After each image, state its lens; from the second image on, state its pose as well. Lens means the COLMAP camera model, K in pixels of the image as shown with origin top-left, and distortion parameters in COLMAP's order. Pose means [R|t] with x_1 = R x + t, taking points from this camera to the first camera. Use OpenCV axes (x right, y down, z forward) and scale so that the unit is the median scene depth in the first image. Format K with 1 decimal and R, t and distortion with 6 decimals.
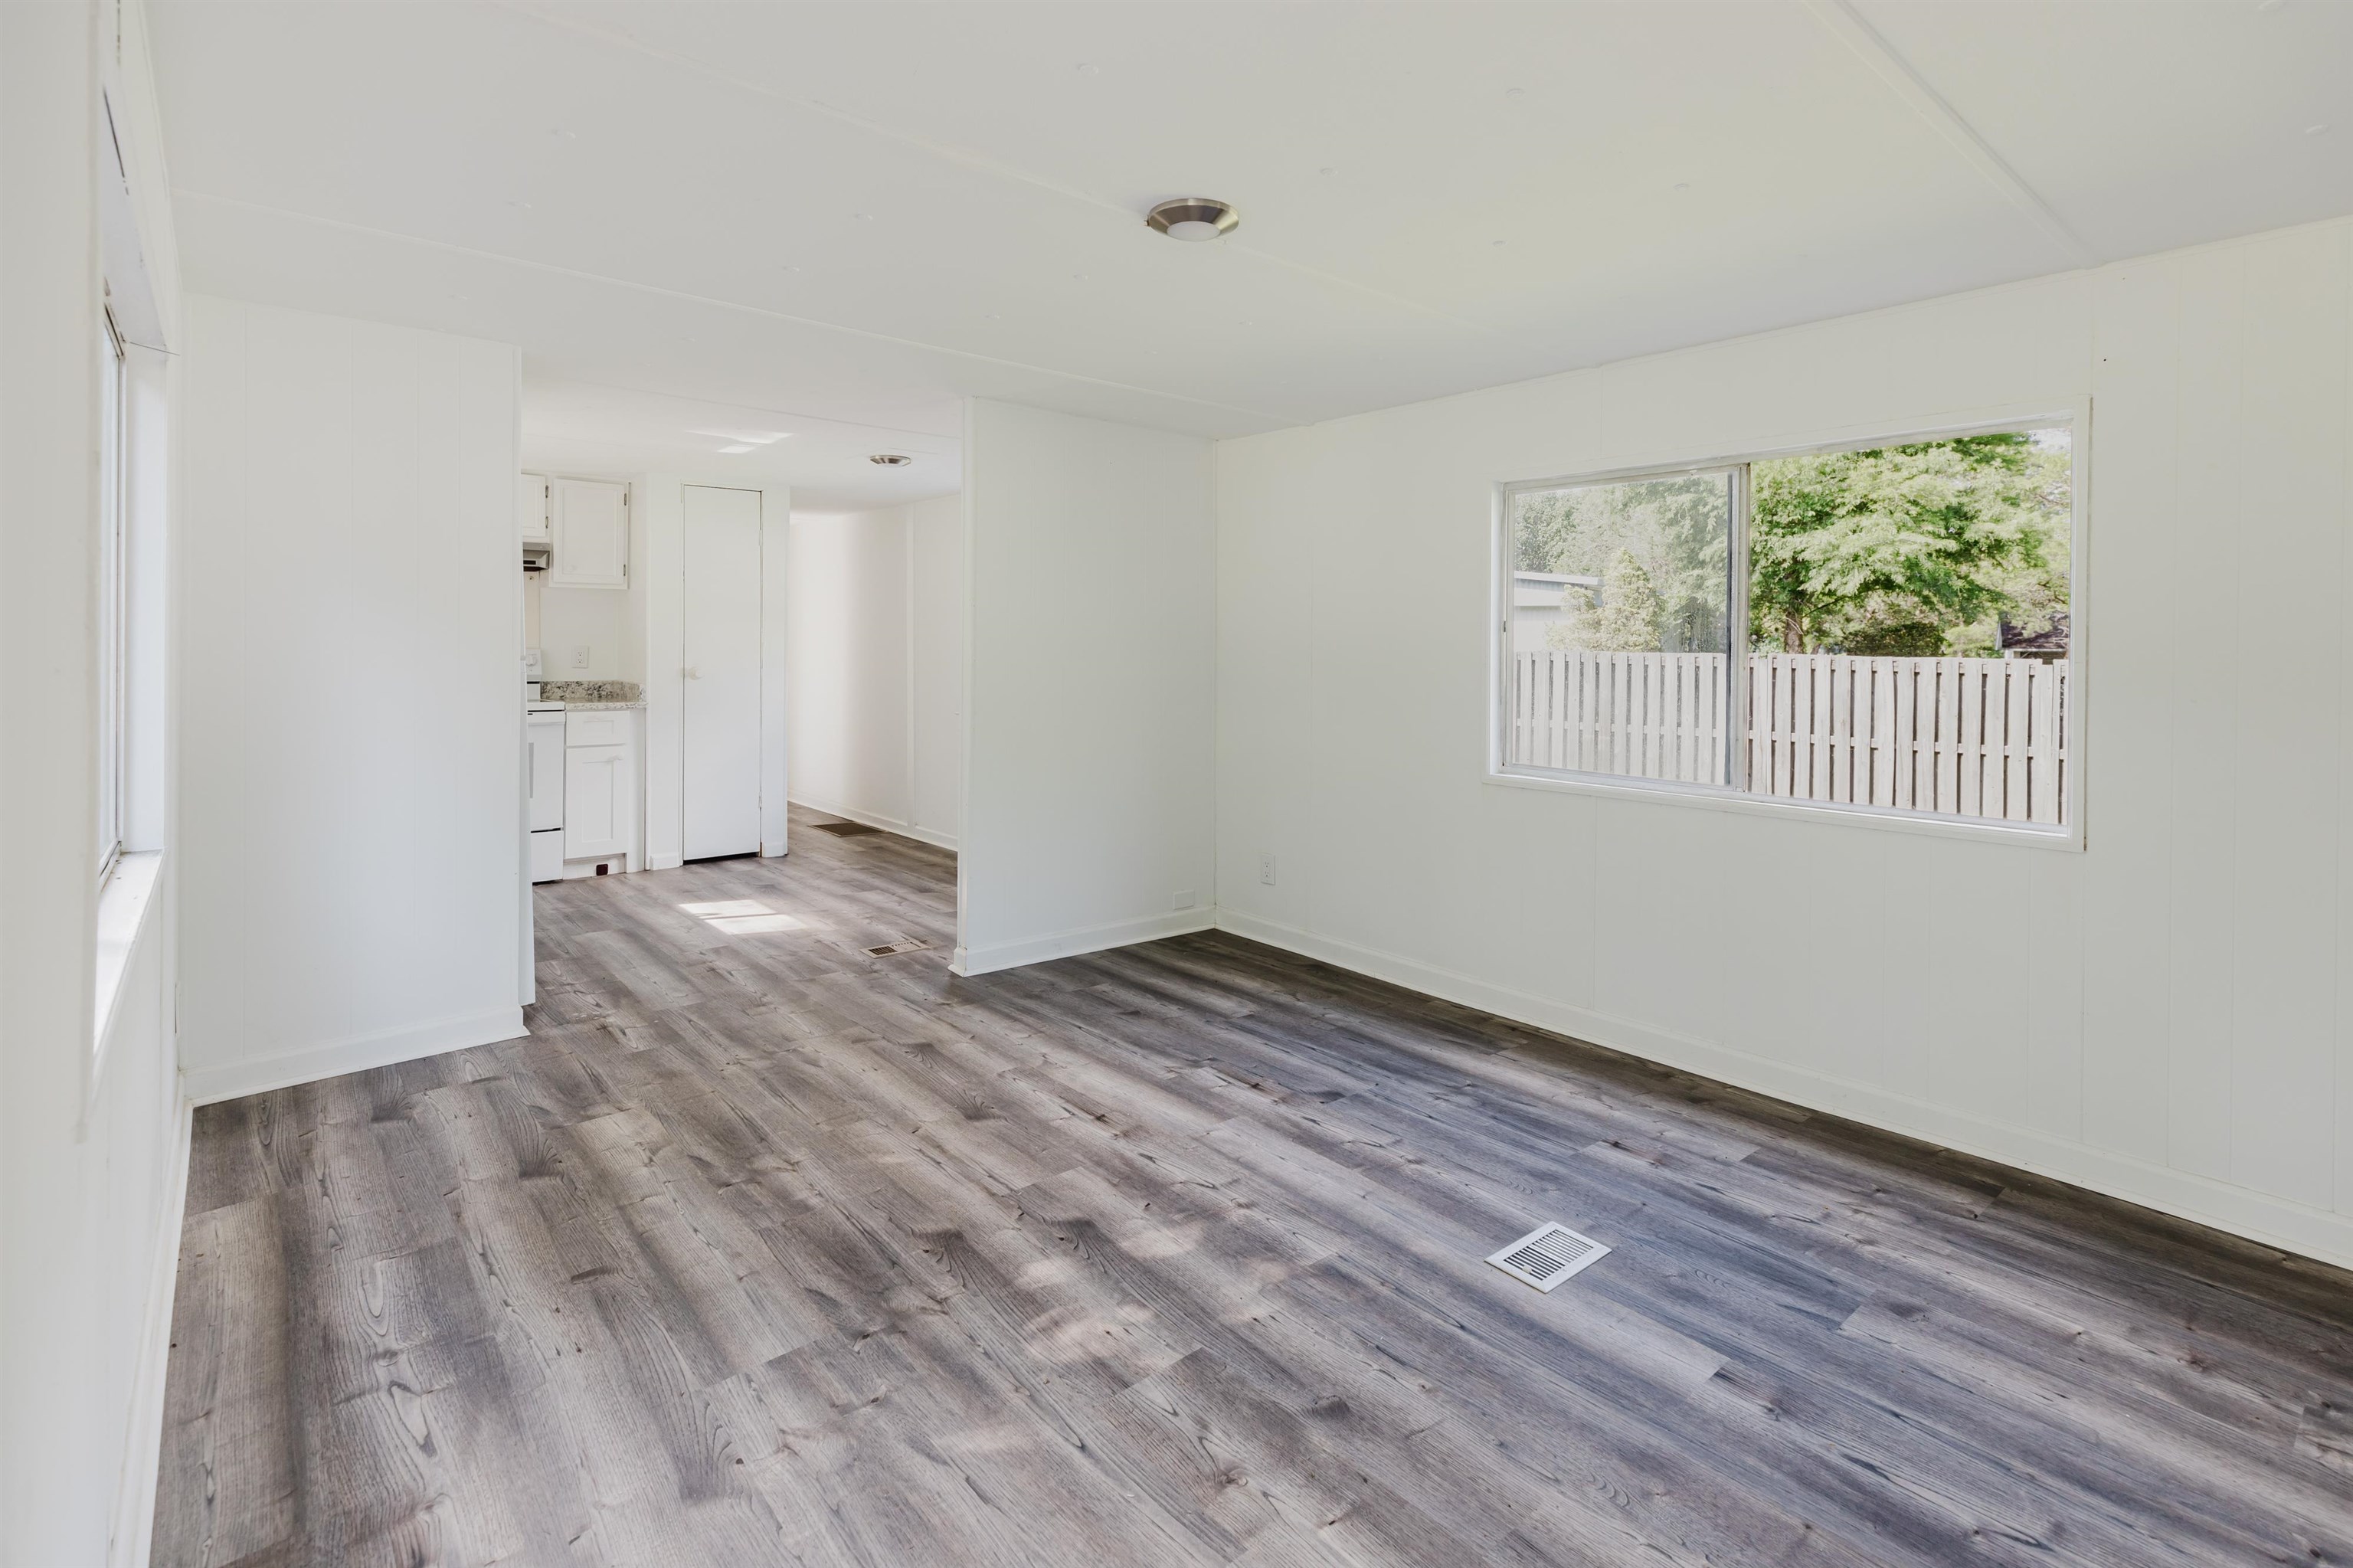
lens RADIAL K [[1076.9, 0, 1154.0], [0, 1076.9, 671.0], [0, 0, 1]] dist [0.003260, -0.000453]
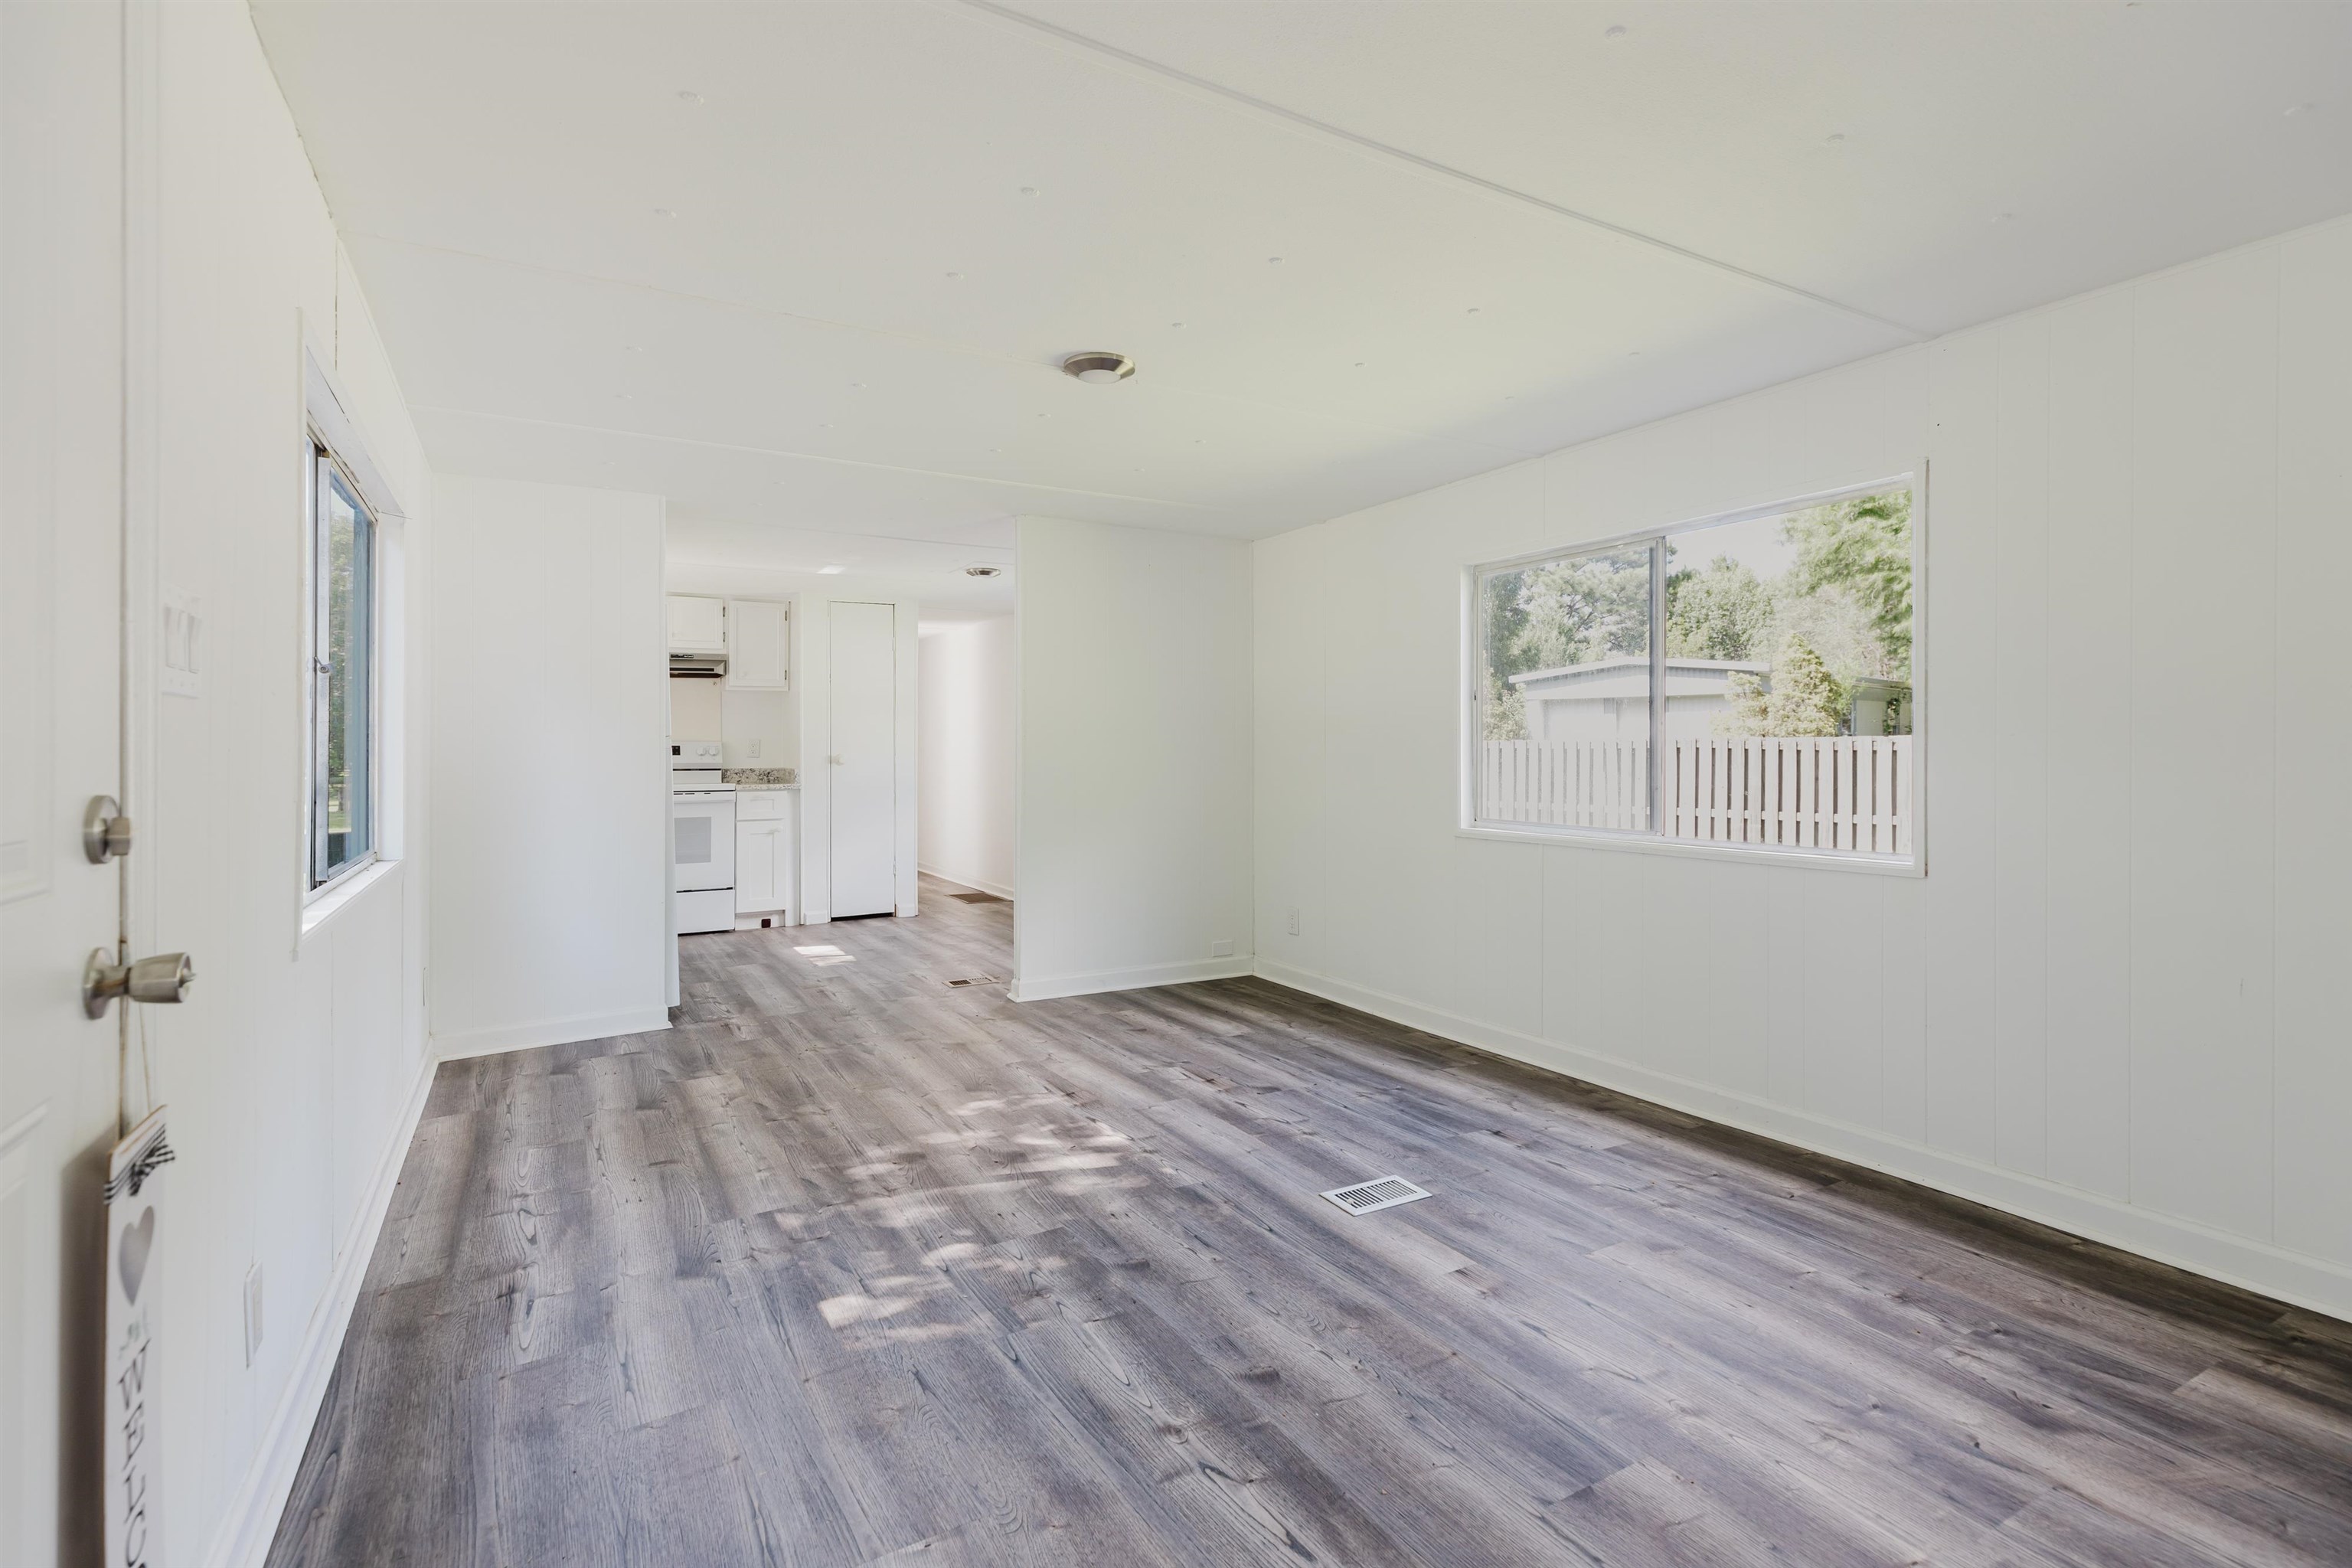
lens RADIAL K [[1076.4, 0, 1174.9], [0, 1076.4, 767.0], [0, 0, 1]] dist [0.003260, -0.000453]
pose [[0.983566, -0.013300, -0.180058, 0.316631], [0.011191, 0.999856, -0.012724, 0.061817], [0.180201, 0.010500, 0.983574, -0.207314]]
